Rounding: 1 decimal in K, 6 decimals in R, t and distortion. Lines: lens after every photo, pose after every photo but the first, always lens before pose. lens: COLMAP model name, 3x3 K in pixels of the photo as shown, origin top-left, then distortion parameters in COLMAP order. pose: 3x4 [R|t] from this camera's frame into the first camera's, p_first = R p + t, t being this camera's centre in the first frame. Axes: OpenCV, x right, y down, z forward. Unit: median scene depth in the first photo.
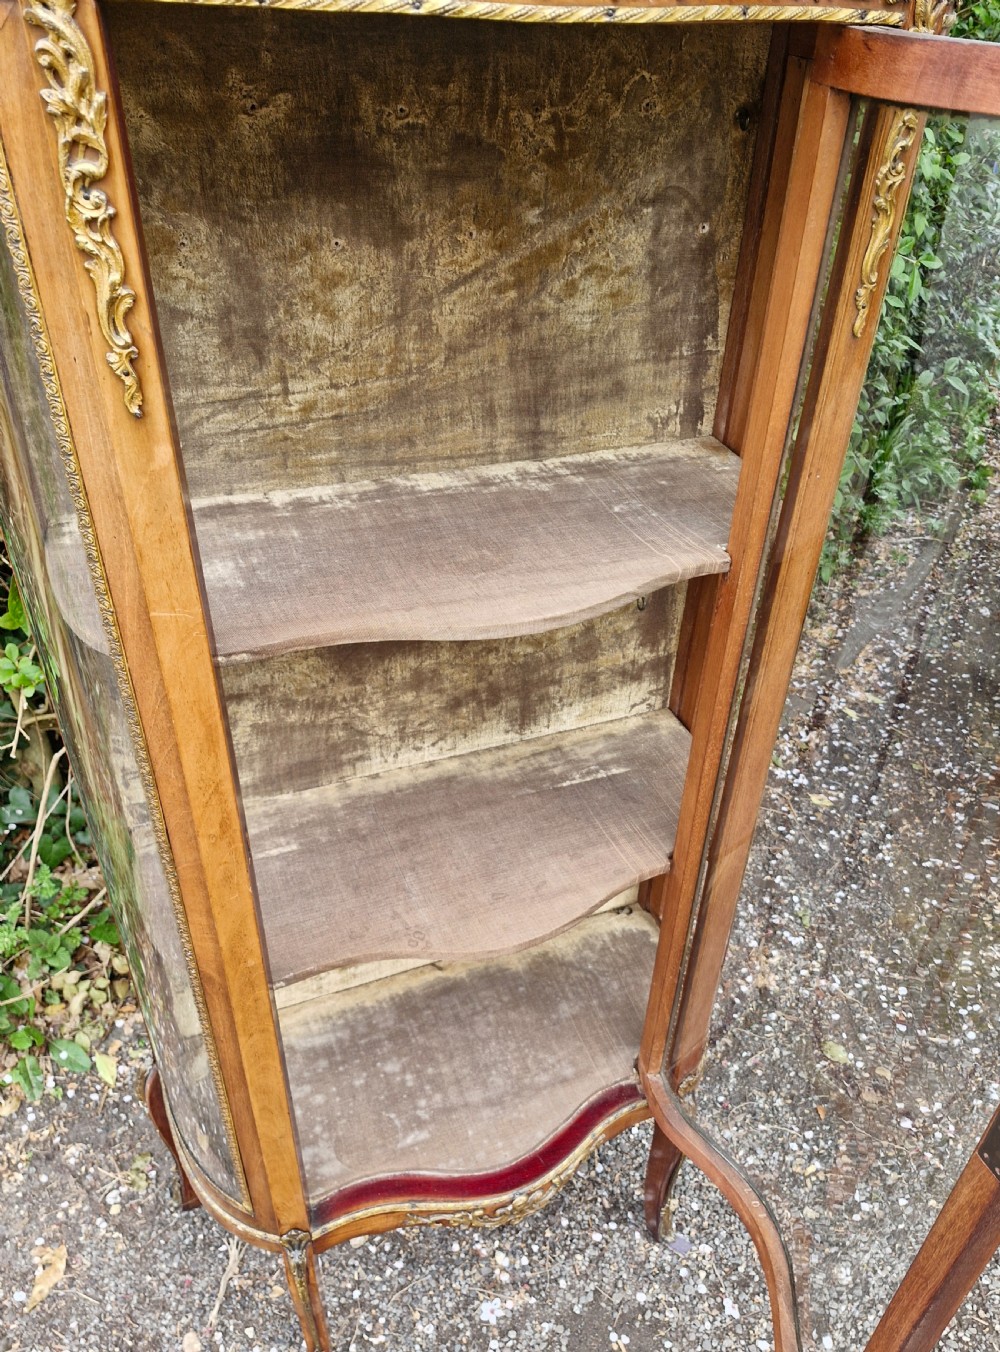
lens RADIAL K [[1012.5, 0, 530.6], [0, 1012.5, 699.7], [0, 0, 1]] dist [0.029468, -0.026374]
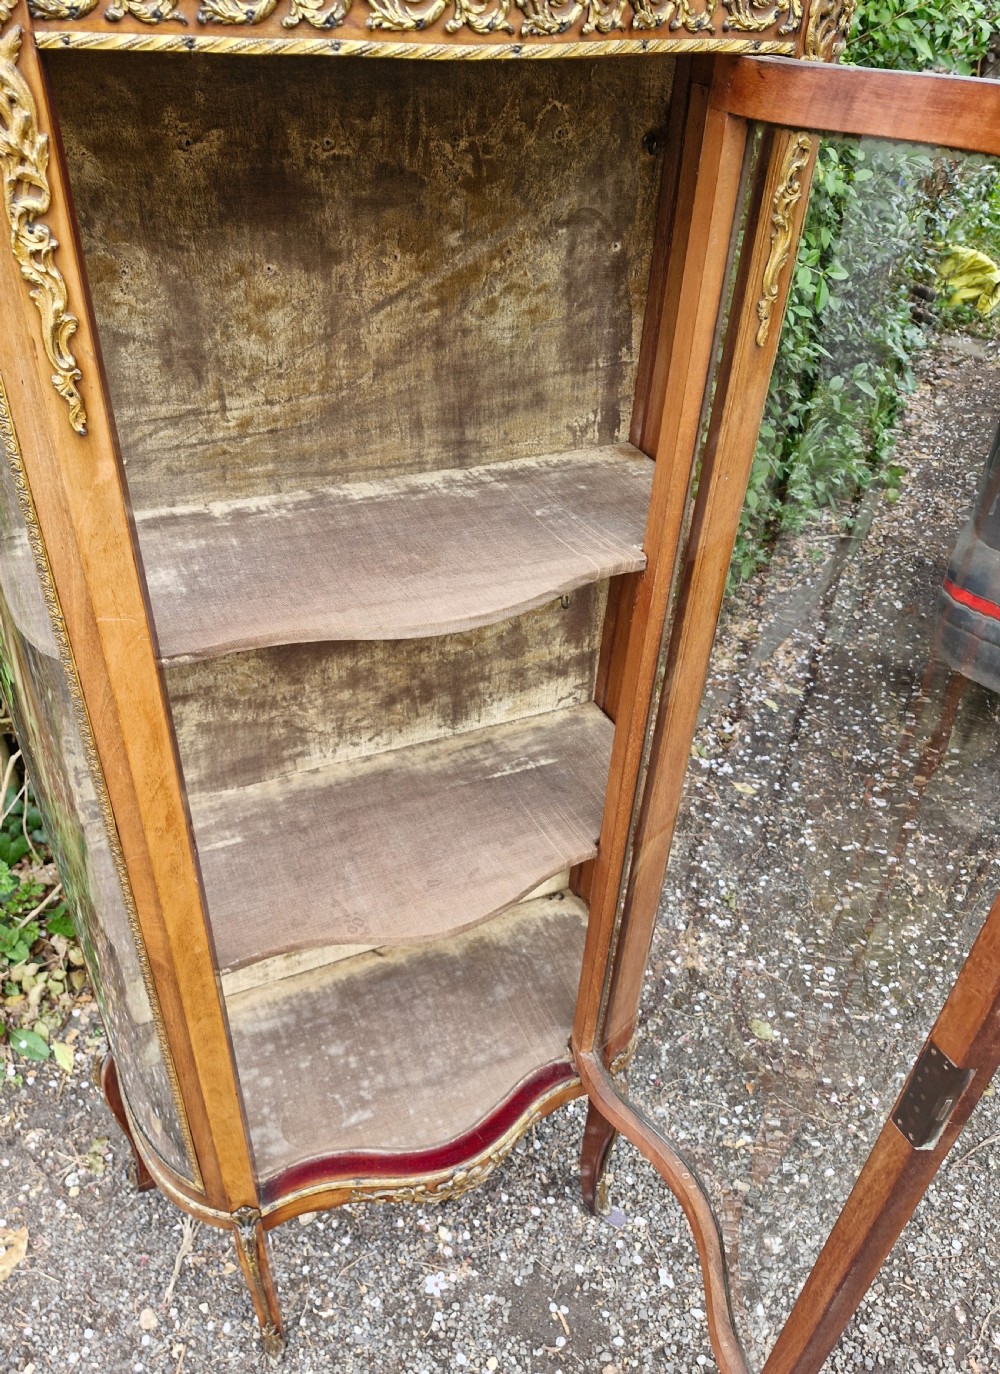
lens RADIAL K [[971.0, 0, 461.2], [0, 971.0, 684.5], [0, 0, 1]] dist [0.029563, -0.025794]
pose [[0.999816, -0.018053, -0.006445, 0.005189], [0.017962, 0.999743, -0.013863, 0.001969], [0.006693, 0.013745, 0.999883, -0.006276]]
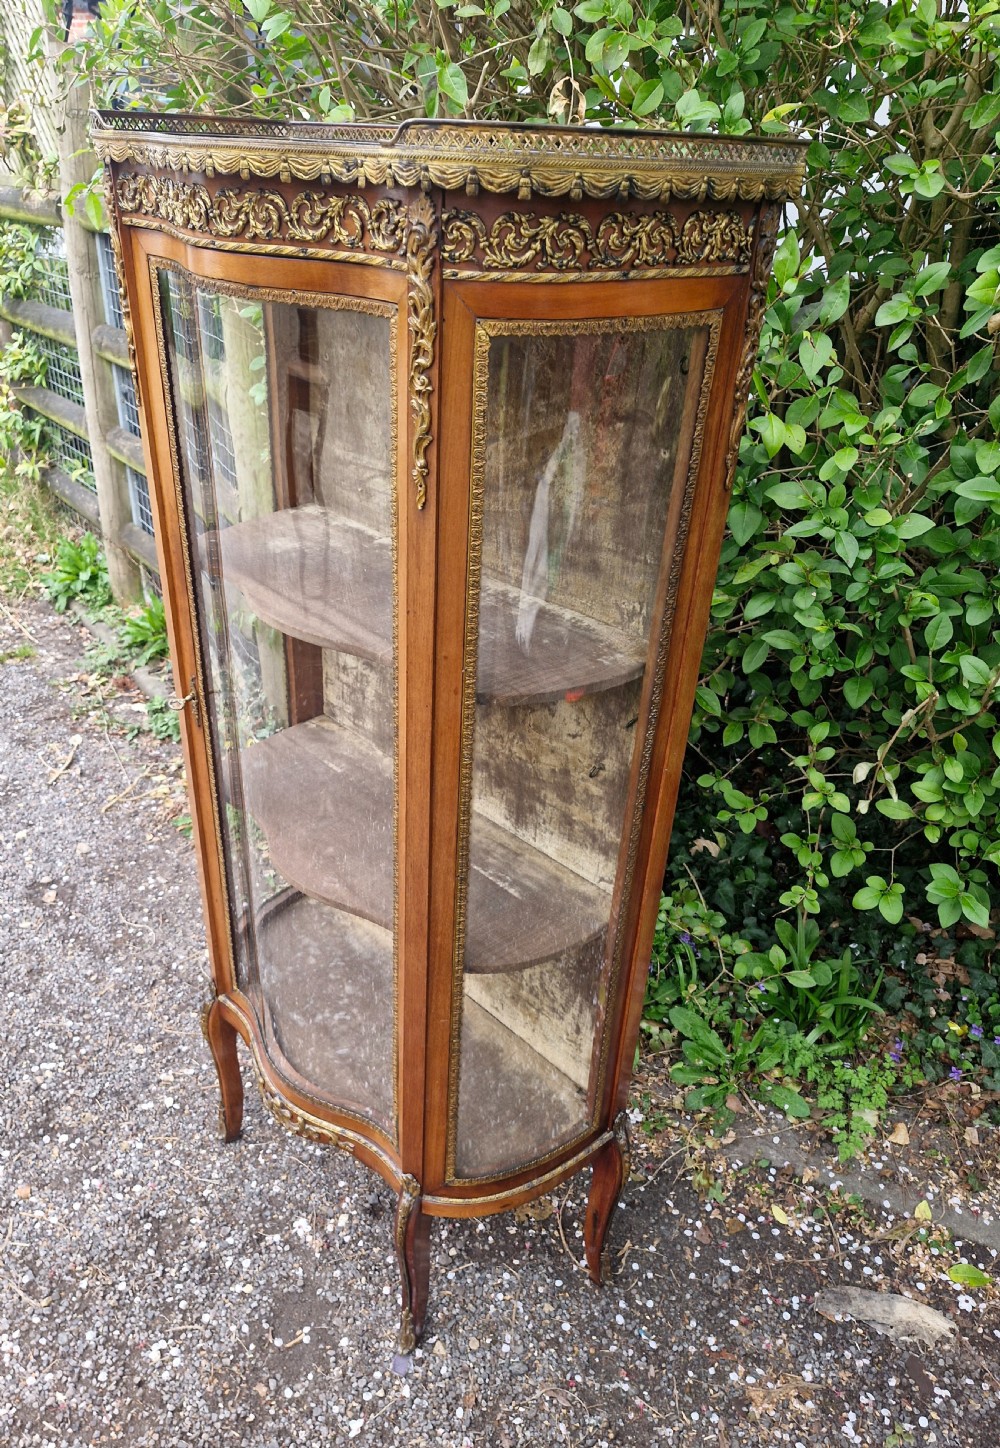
lens RADIAL K [[1049.8, 0, 471.7], [0, 1049.8, 734.6], [0, 0, 1]] dist [0.044010, -0.024783]
pose [[0.349778, 0.446827, -0.823408, 0.797639], [-0.568816, 0.799665, 0.192313, -0.220327], [0.744381, 0.401101, 0.533868, 0.246254]]
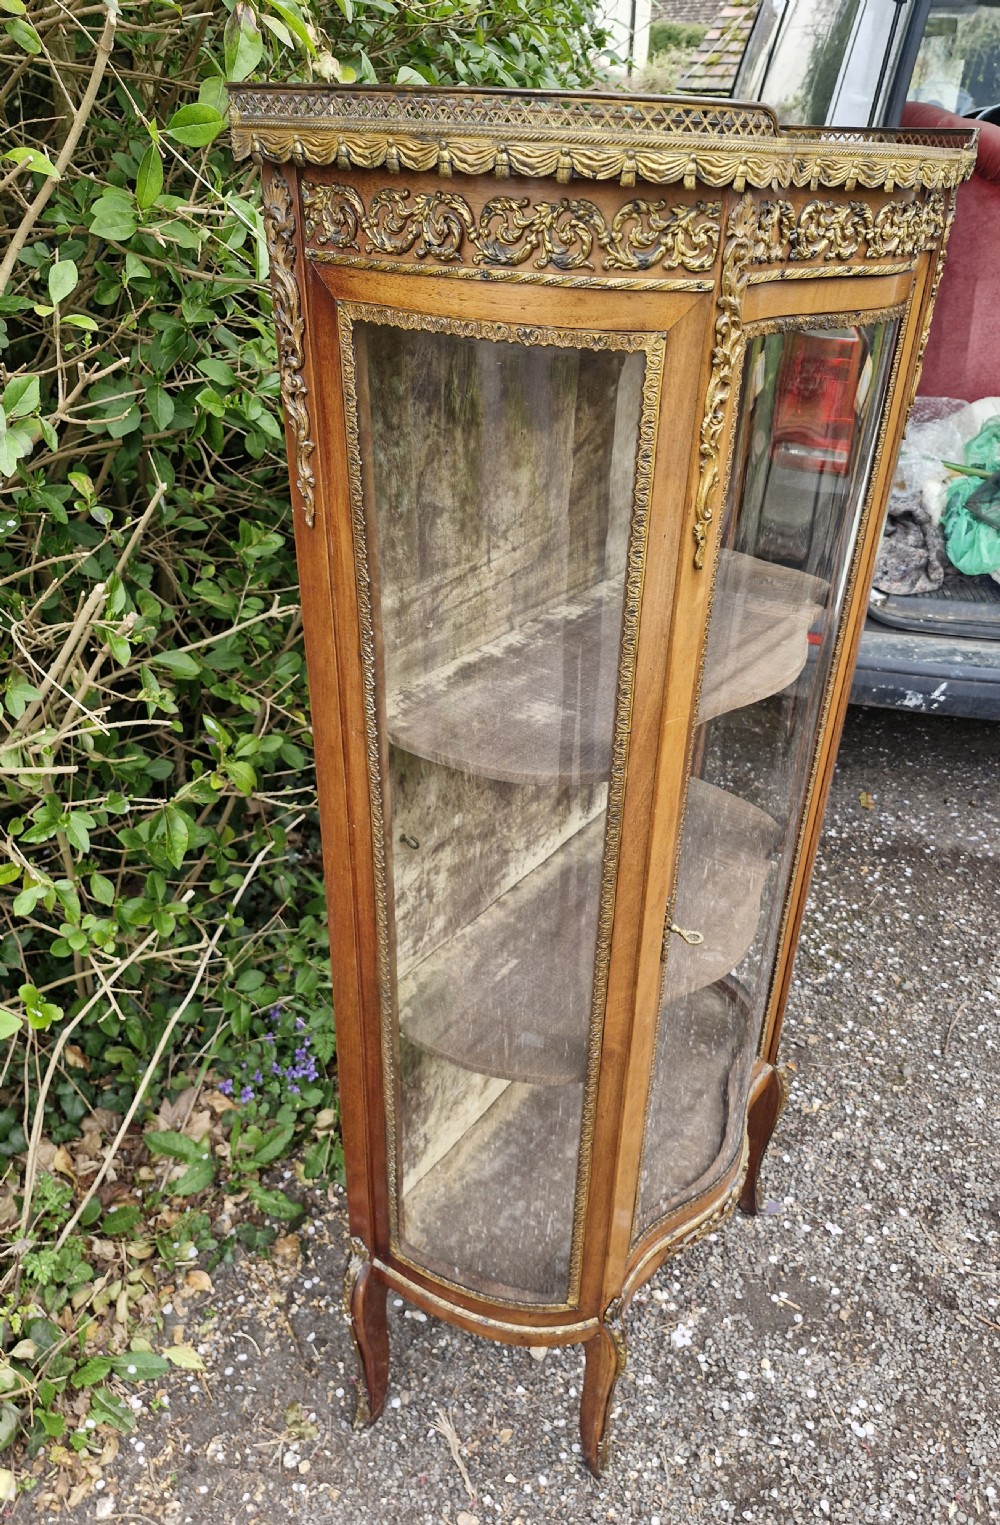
lens RADIAL K [[1066.9, 0, 541.1], [0, 1066.9, 763.0], [0, 0, 1]] dist [0.010326, -0.004326]
pose [[0.840138, -0.288920, 0.459013, -0.514844], [0.319339, 0.947565, 0.011943, -0.050616], [-0.438396, 0.136547, 0.888349, -0.046469]]
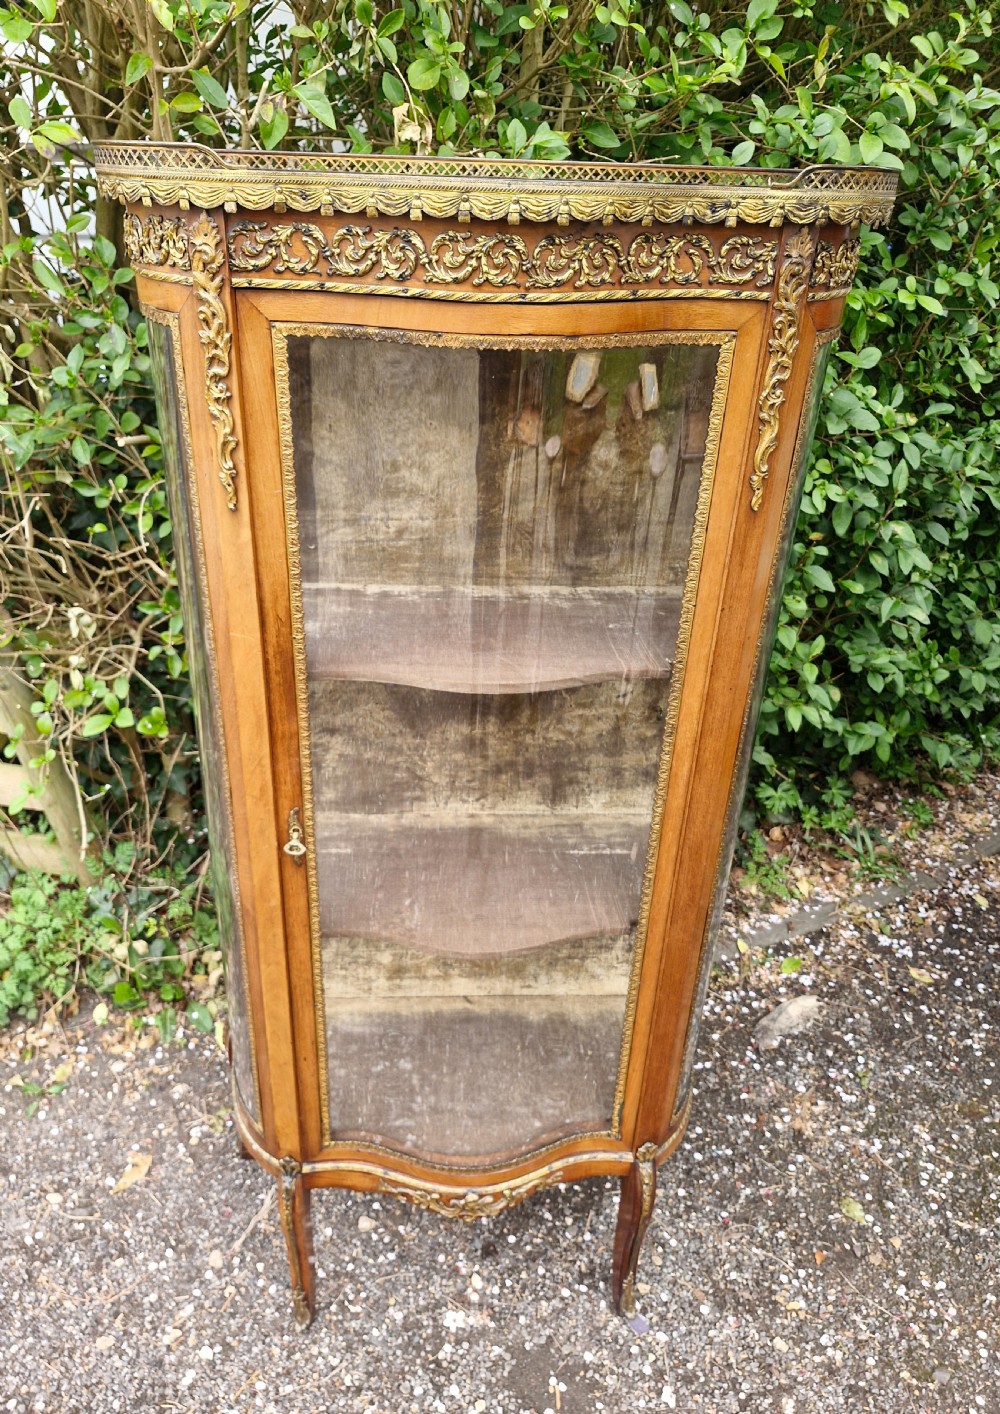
lens RADIAL K [[990.1, 0, 473.5], [0, 990.1, 700.3], [0, 0, 1]] dist [0.046730, -0.041599]
pose [[0.940325, 0.147897, -0.306456, 0.217802], [-0.191745, 0.974308, -0.118143, 0.058482], [0.281110, 0.169855, 0.944525, -0.154039]]
